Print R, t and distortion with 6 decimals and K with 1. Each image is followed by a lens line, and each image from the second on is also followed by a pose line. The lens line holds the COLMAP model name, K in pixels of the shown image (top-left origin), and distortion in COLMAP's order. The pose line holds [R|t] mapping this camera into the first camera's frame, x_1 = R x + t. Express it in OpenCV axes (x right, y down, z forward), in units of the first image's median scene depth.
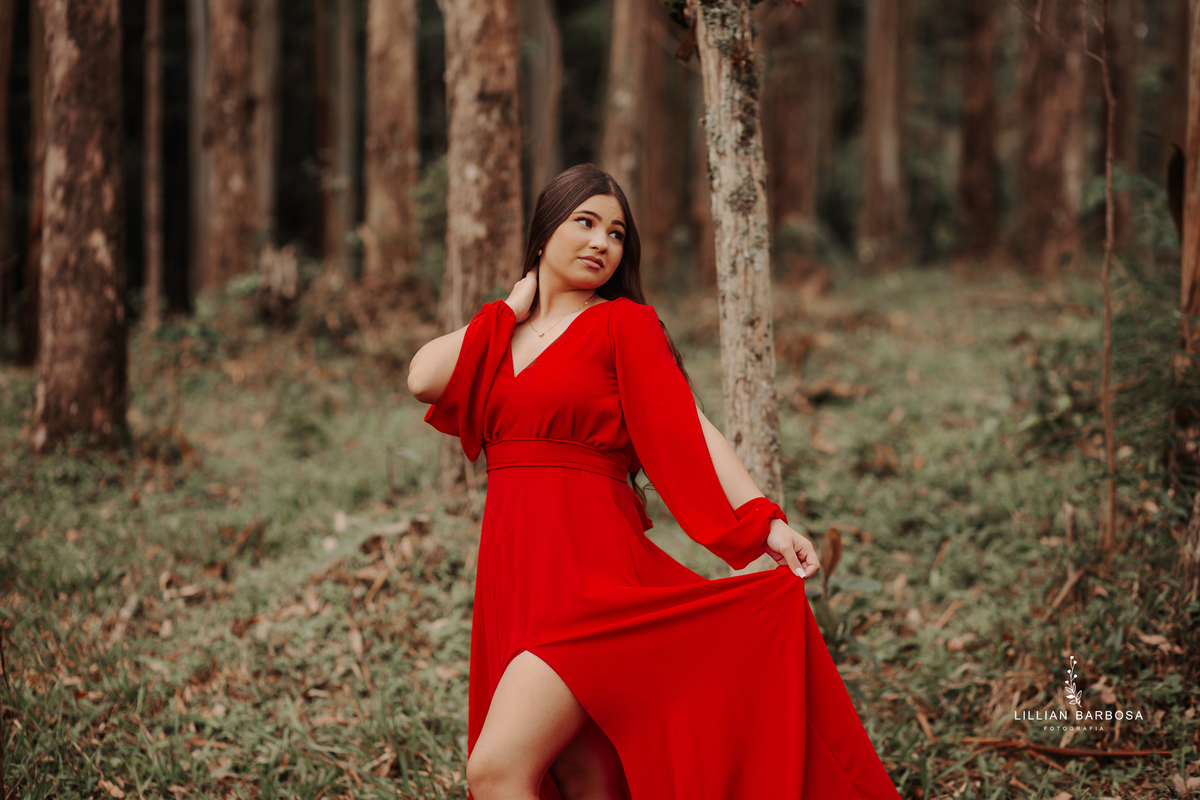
lens RADIAL K [[3131.0, 0, 600.0], [0, 3131.0, 400.0], [0, 0, 1]] dist [1.308523, -18.165415]
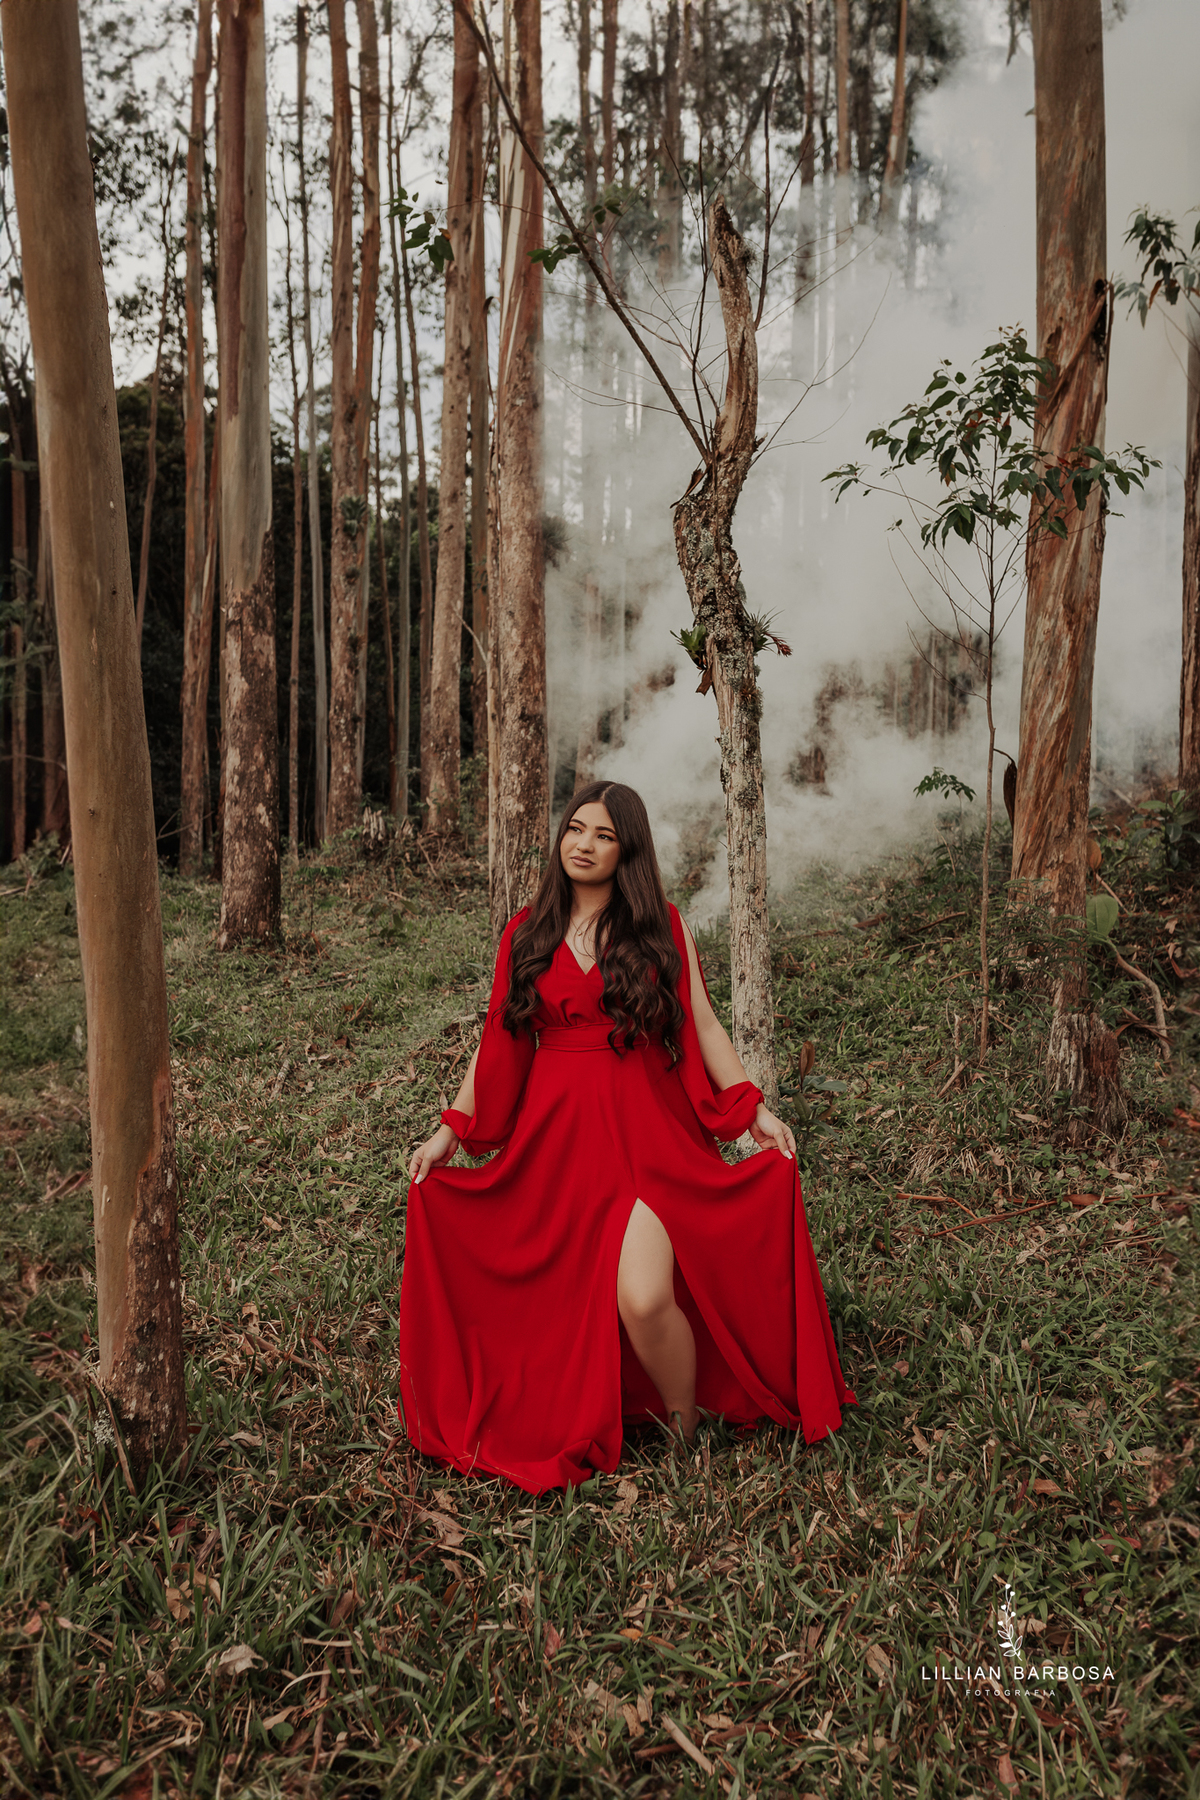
lens RADIAL K [[1766.1, 0, 661.3], [0, 1766.1, 957.5], [0, 0, 1]] dist [0.058339, 0.001051]
pose [[0.997797, 0.004099, 0.066207, -0.026941], [-0.006723, 0.999198, 0.039469, -0.017145], [-0.065993, -0.039827, 0.997025, 0.172456]]
